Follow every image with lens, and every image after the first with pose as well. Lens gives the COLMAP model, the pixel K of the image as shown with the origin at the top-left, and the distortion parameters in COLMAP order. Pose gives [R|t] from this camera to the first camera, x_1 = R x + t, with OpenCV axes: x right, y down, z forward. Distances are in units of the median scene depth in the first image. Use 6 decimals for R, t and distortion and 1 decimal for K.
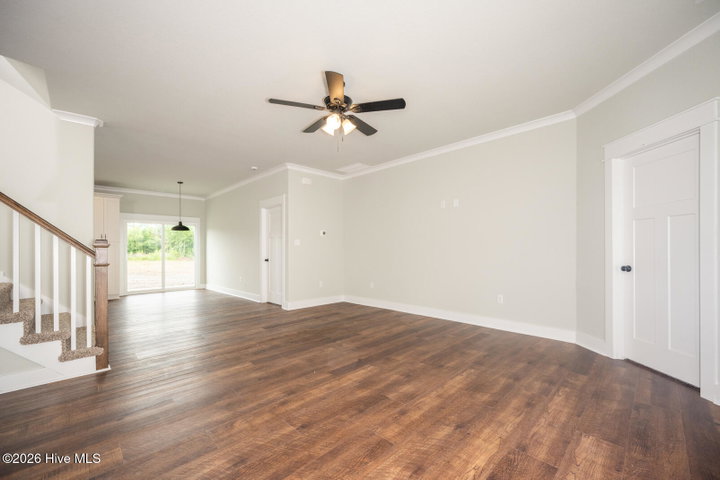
lens RADIAL K [[293.3, 0, 359.3], [0, 293.3, 245.4], [0, 0, 1]] dist [-0.000487, -0.000540]
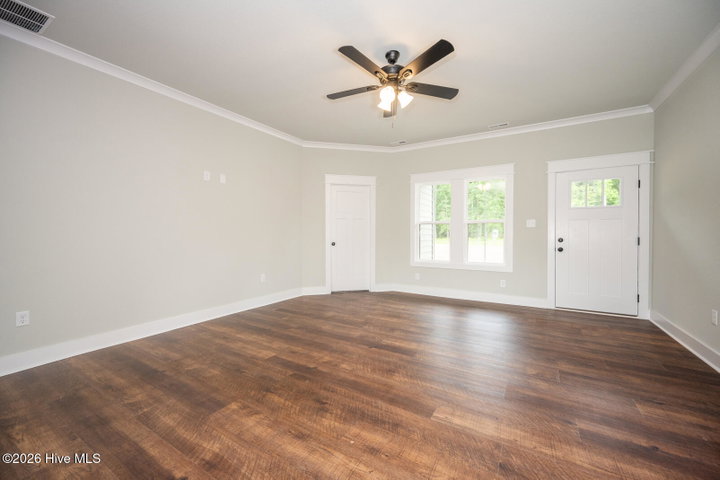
lens RADIAL K [[293.3, 0, 365.0], [0, 293.3, 238.1], [0, 0, 1]] dist [-0.000487, -0.000540]
pose [[-0.269350, 0.000272, 0.963042, -0.739001], [-0.012449, 0.999915, -0.003764, 0.042431], [-0.962962, -0.013003, -0.269324, 1.065910]]
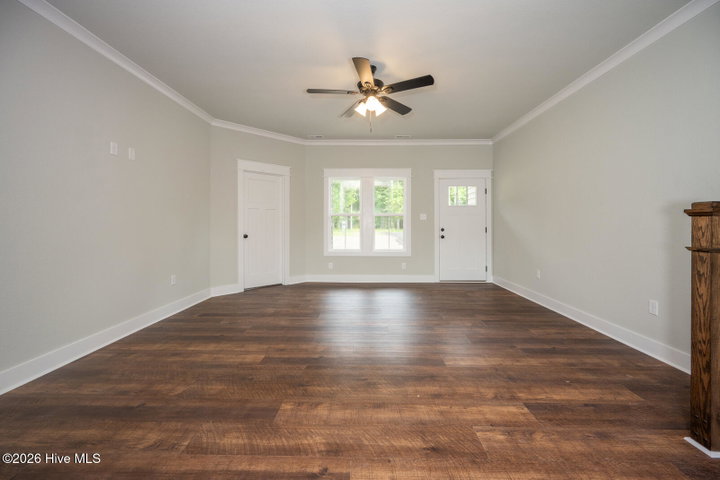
lens RADIAL K [[293.3, 0, 376.0], [0, 293.3, 228.9], [0, 0, 1]] dist [-0.000487, -0.000540]
pose [[-0.722181, 0.002820, 0.691698, -0.636652], [-0.001486, 0.999983, -0.005629, 0.040275], [-0.691703, -0.005094, -0.722164, 1.390923]]
